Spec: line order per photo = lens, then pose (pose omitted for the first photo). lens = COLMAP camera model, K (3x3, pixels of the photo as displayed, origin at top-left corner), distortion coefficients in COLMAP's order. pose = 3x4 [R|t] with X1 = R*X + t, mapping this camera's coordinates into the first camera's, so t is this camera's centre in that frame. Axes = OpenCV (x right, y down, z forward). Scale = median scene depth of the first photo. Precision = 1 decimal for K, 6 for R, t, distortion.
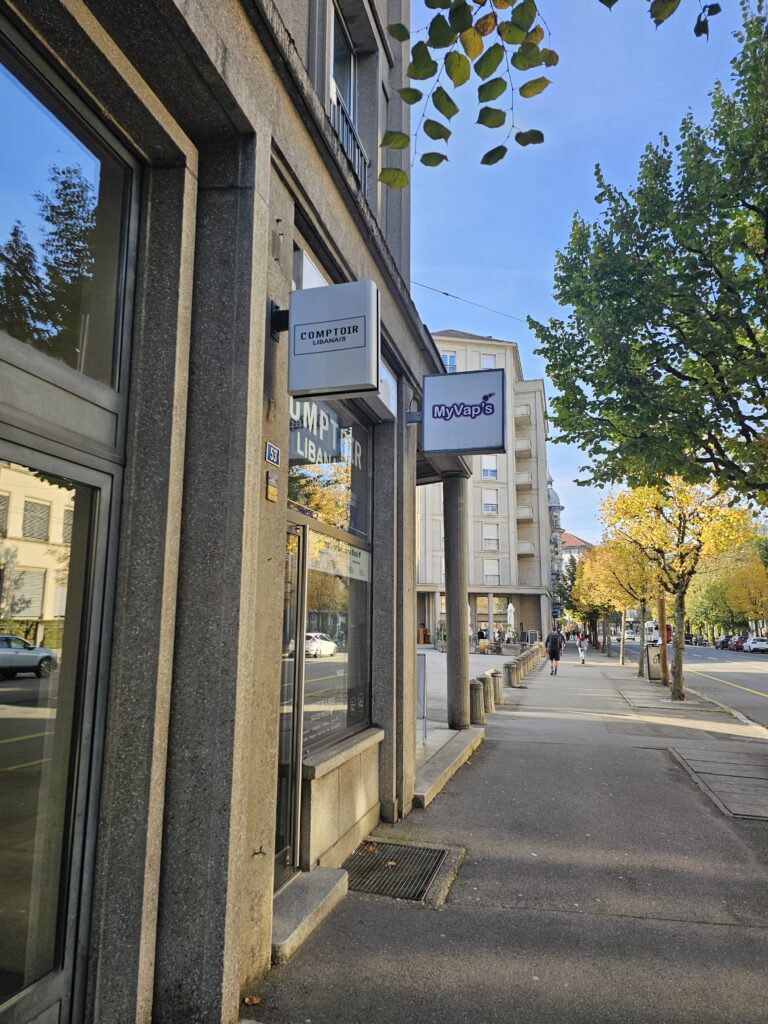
lens RADIAL K [[696.0, 0, 384.0], [0, 696.0, 512.0], [0, 0, 1]] dist [0.048248, -0.046252]
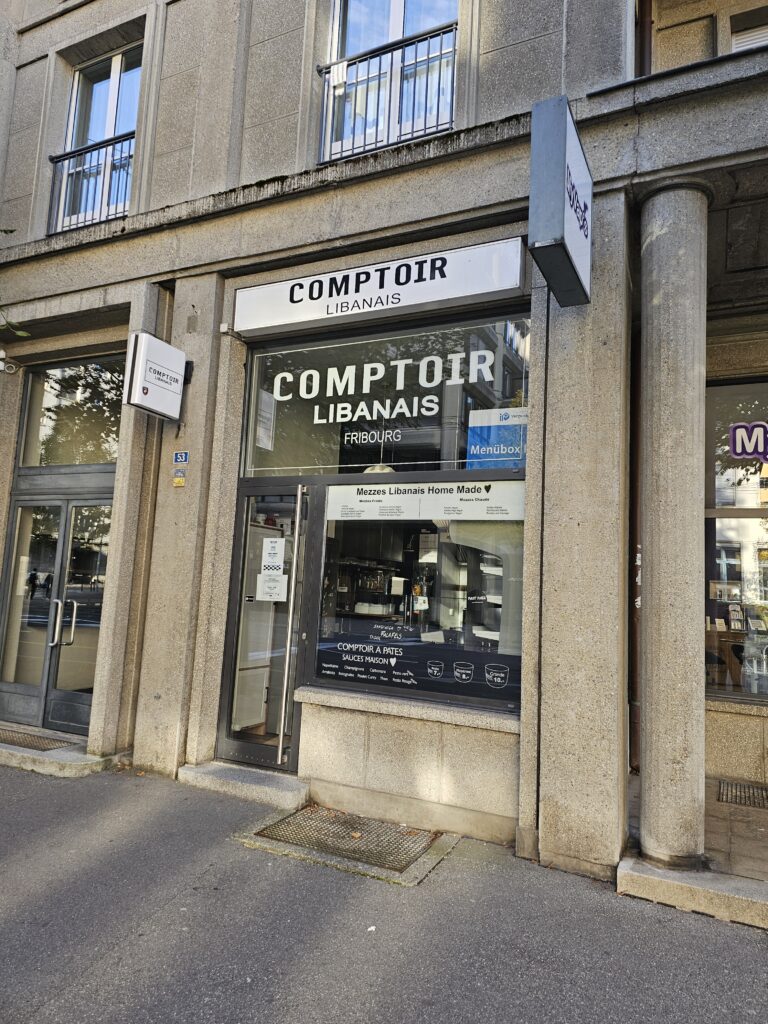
lens RADIAL K [[696.0, 0, 384.0], [0, 696.0, 512.0], [0, 0, 1]] dist [0.048248, -0.046252]
pose [[-0.213124, -0.125411, -0.968943, 0.973401], [0.106274, 0.982868, -0.150589, 0.252239], [0.971228, -0.135068, -0.196144, 1.343460]]
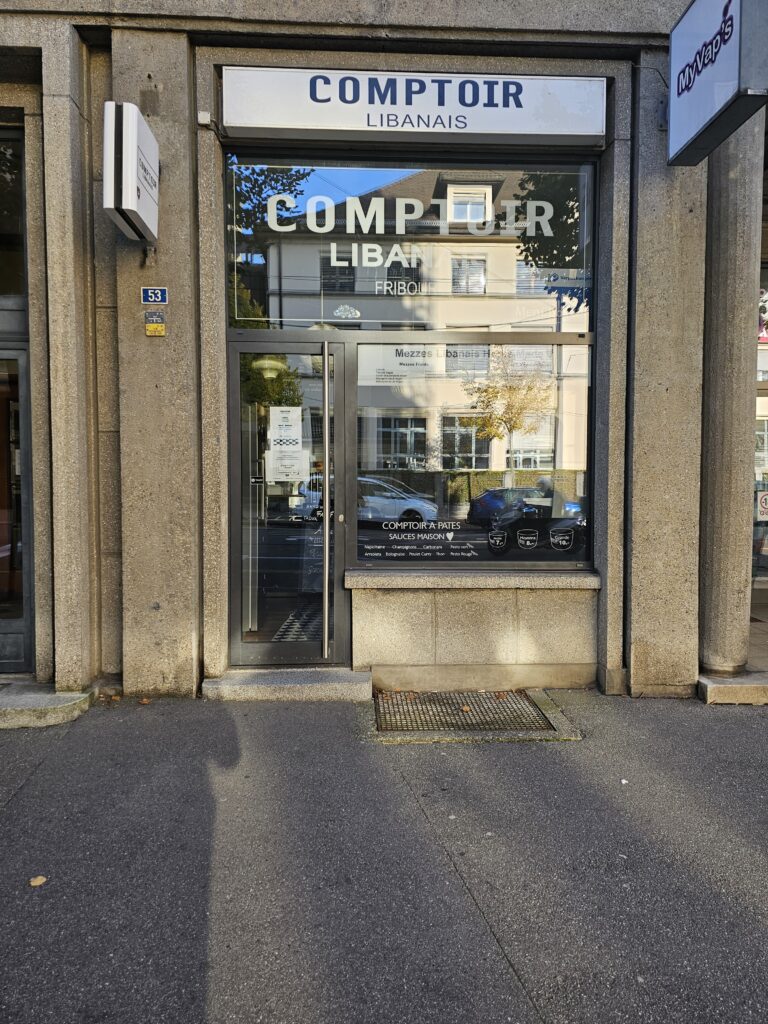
lens RADIAL K [[696.0, 0, 384.0], [0, 696.0, 512.0], [0, 0, 1]] dist [0.048248, -0.046252]
pose [[0.294516, 0.045790, -0.954549, 0.850624], [0.153216, 0.983668, 0.094460, 0.173380], [0.943284, -0.174072, 0.282690, 0.746045]]
